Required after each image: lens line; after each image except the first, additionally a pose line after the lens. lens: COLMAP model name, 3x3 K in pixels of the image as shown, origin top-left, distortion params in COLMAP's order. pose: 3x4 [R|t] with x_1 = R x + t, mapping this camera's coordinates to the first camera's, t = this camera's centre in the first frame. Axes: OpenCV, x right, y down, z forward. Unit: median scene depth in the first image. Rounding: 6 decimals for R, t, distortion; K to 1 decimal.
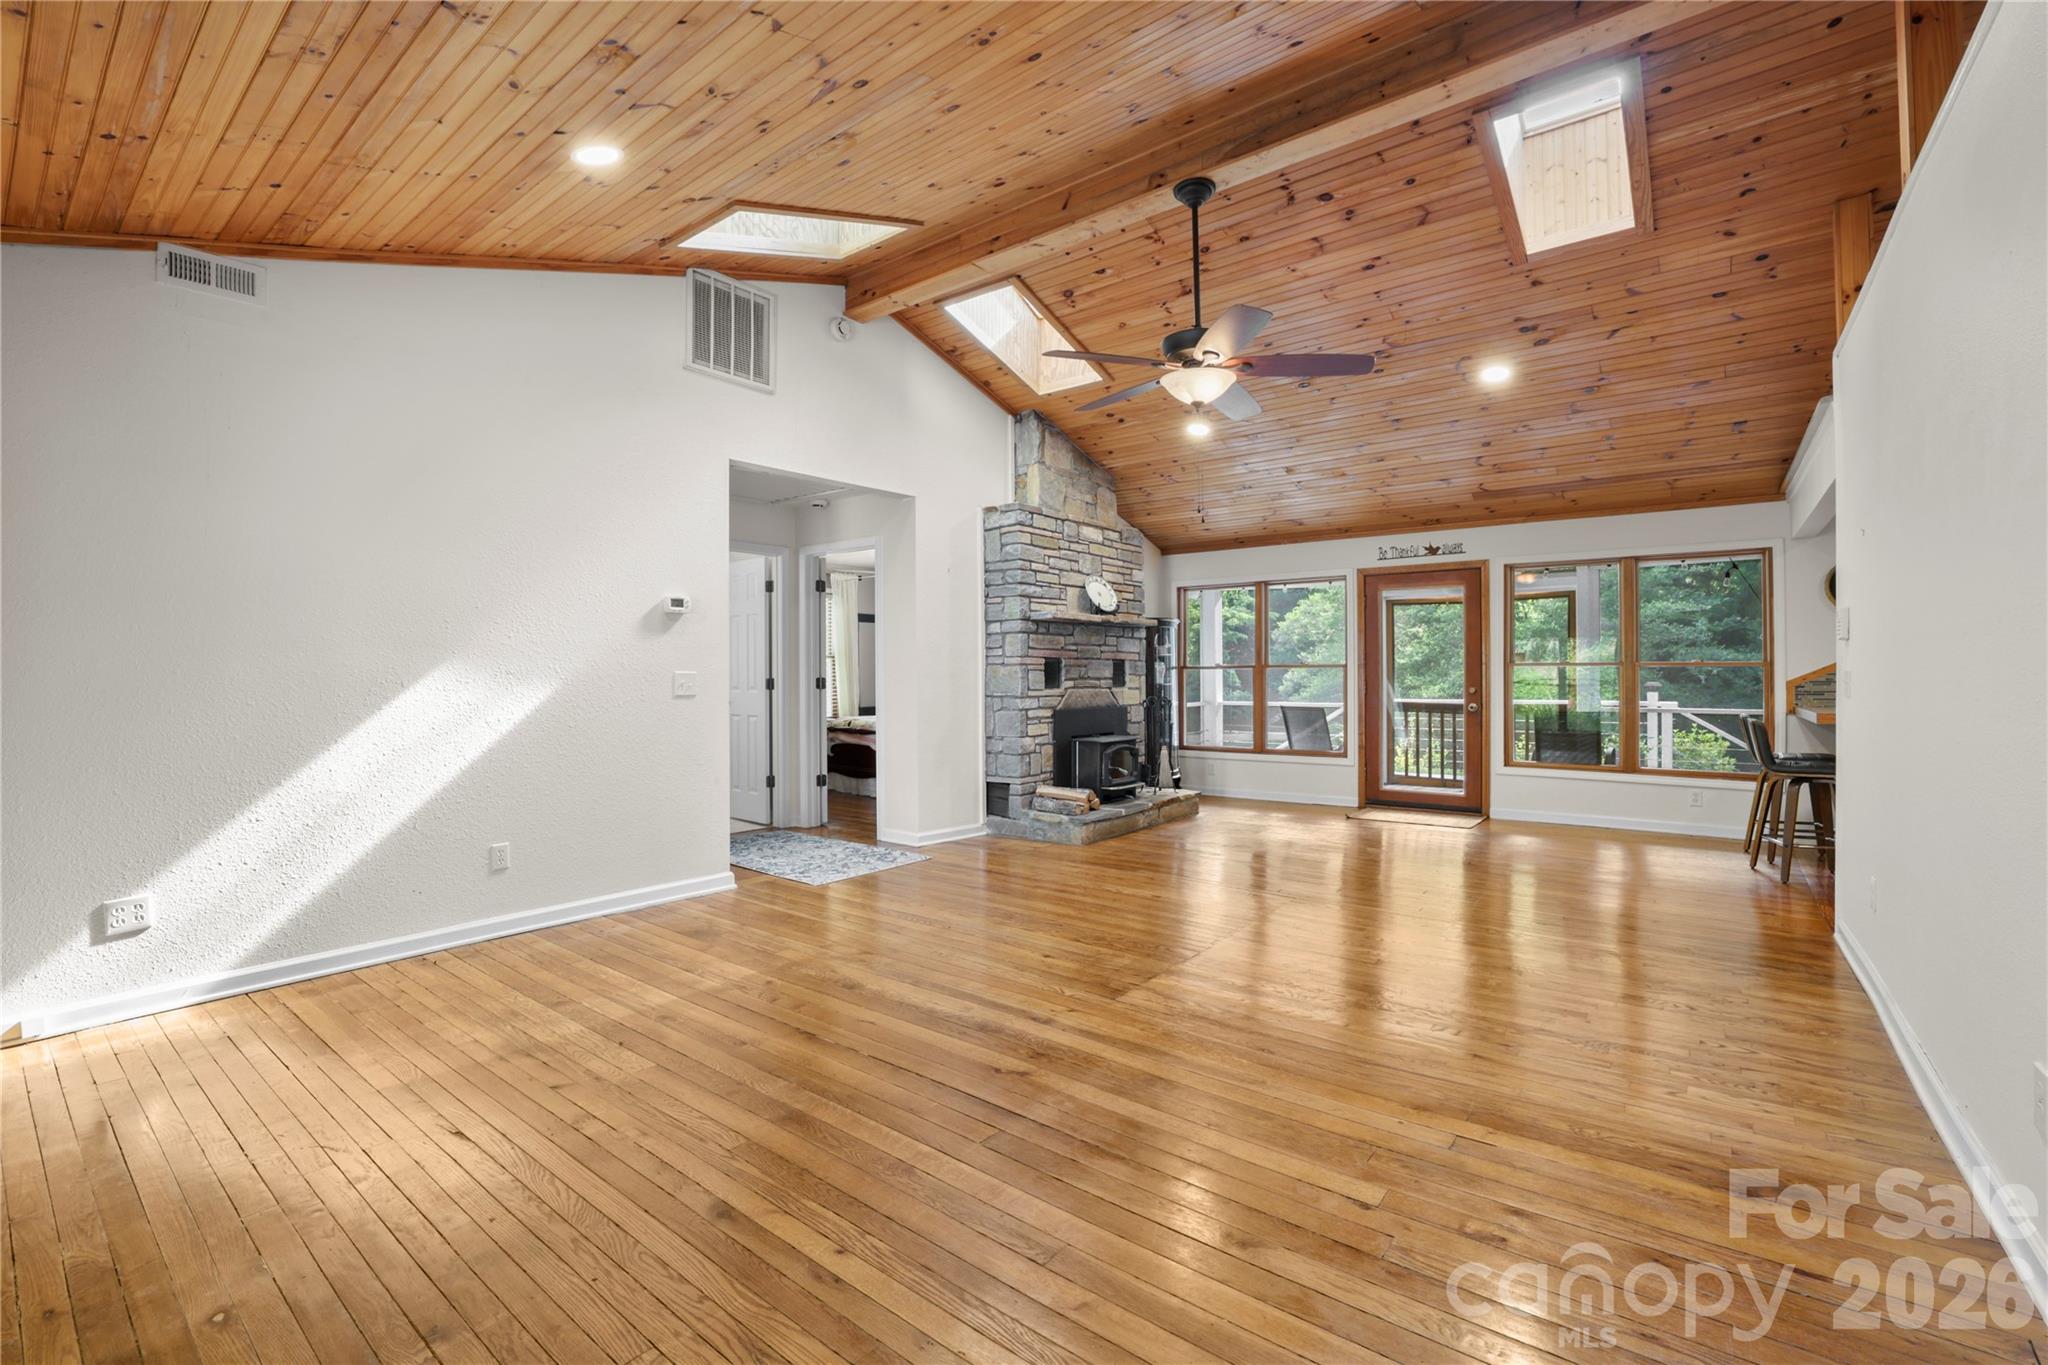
lens RADIAL K [[878.3, 0, 1009.7], [0, 878.3, 663.9], [0, 0, 1]] dist [-0.049194, 0.014998]
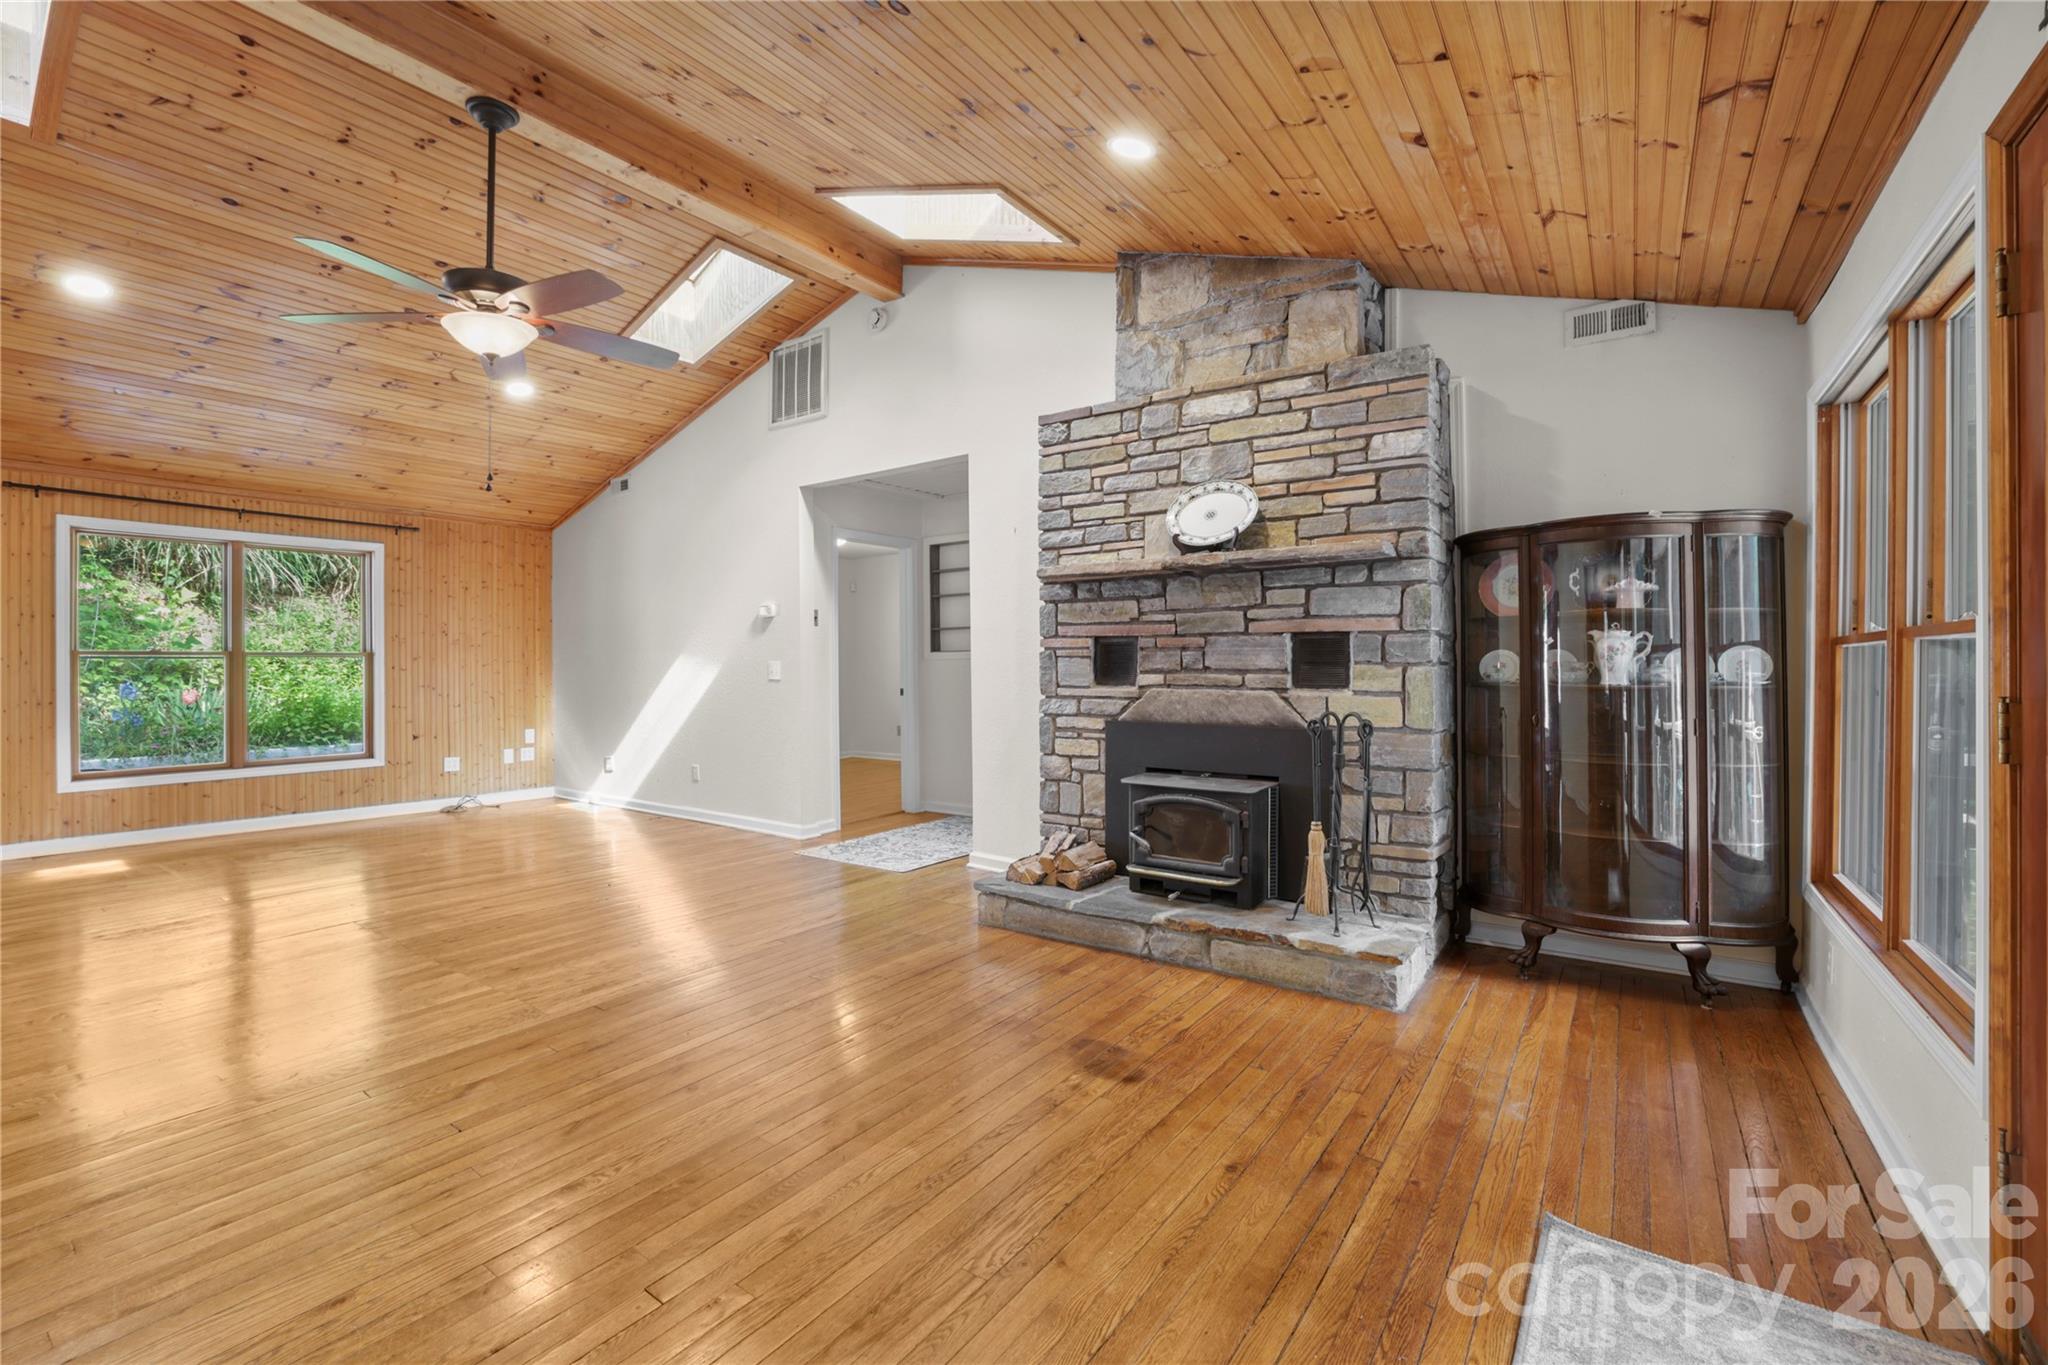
lens RADIAL K [[878.3, 0, 1009.7], [0, 878.3, 663.9], [0, 0, 1]] dist [-0.049194, 0.014998]
pose [[0.063080, -0.003490, -0.998002, 0.653892], [0.010505, 0.999941, -0.002833, 0.013213], [0.997953, -0.010305, 0.063113, 0.869437]]
